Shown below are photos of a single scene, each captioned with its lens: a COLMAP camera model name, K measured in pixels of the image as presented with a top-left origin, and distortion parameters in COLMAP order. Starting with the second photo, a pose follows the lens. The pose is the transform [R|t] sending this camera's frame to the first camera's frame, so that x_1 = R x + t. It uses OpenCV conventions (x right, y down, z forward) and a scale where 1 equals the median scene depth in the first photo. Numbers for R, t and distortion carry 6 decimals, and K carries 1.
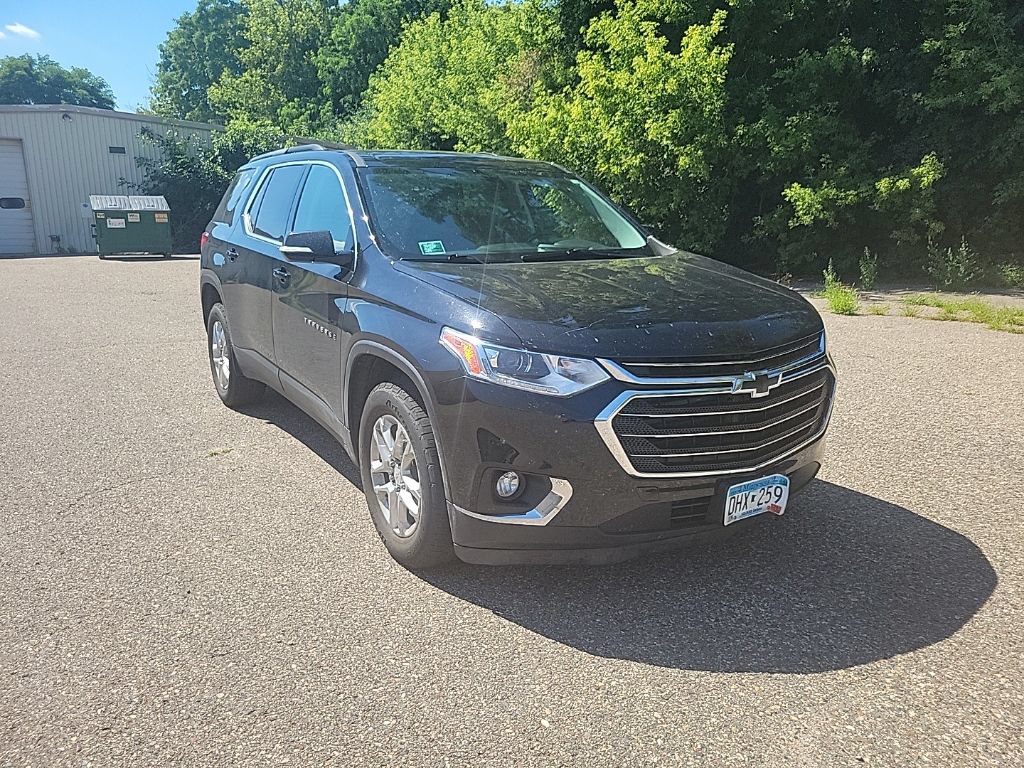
lens RADIAL K [[758.3, 0, 512.0], [0, 758.3, 384.0], [0, 0, 1]] dist [0.048465, -0.028490]
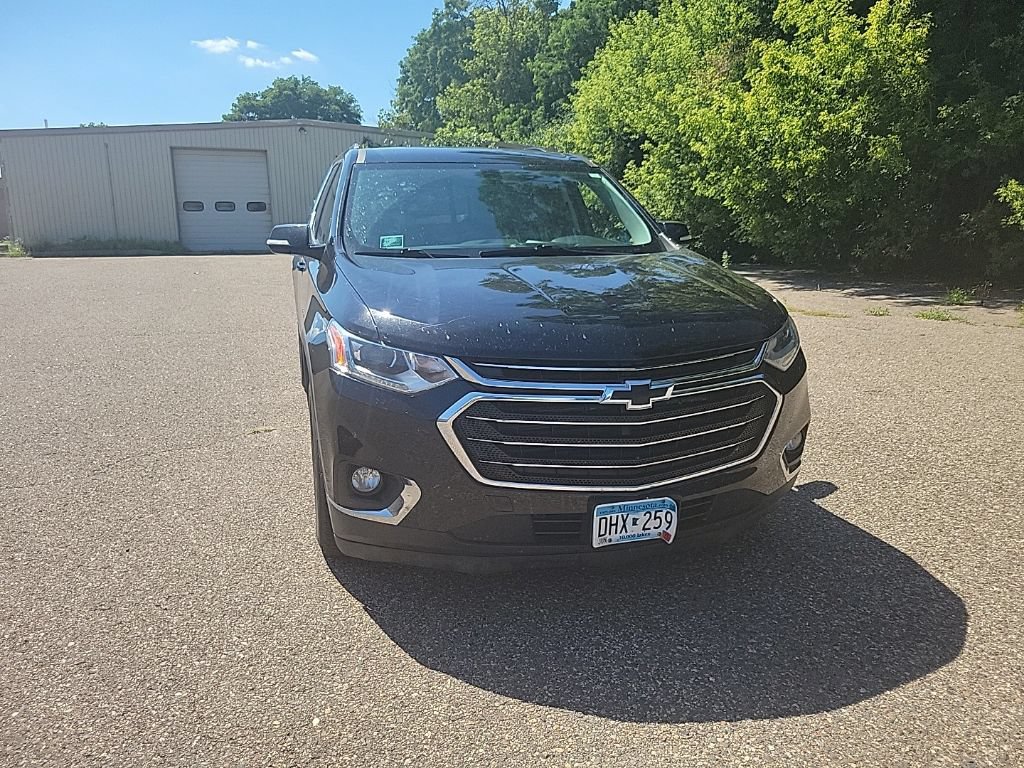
lens RADIAL K [[759.3, 0, 560.7], [0, 759.3, 390.6], [0, 0, 1]] dist [0.050652, 0.005040]
pose [[0.957207, 0.063369, -0.282381, 0.153222], [-0.062467, 0.997972, 0.012209, -0.003298], [0.282582, 0.005953, 0.959225, 0.035554]]
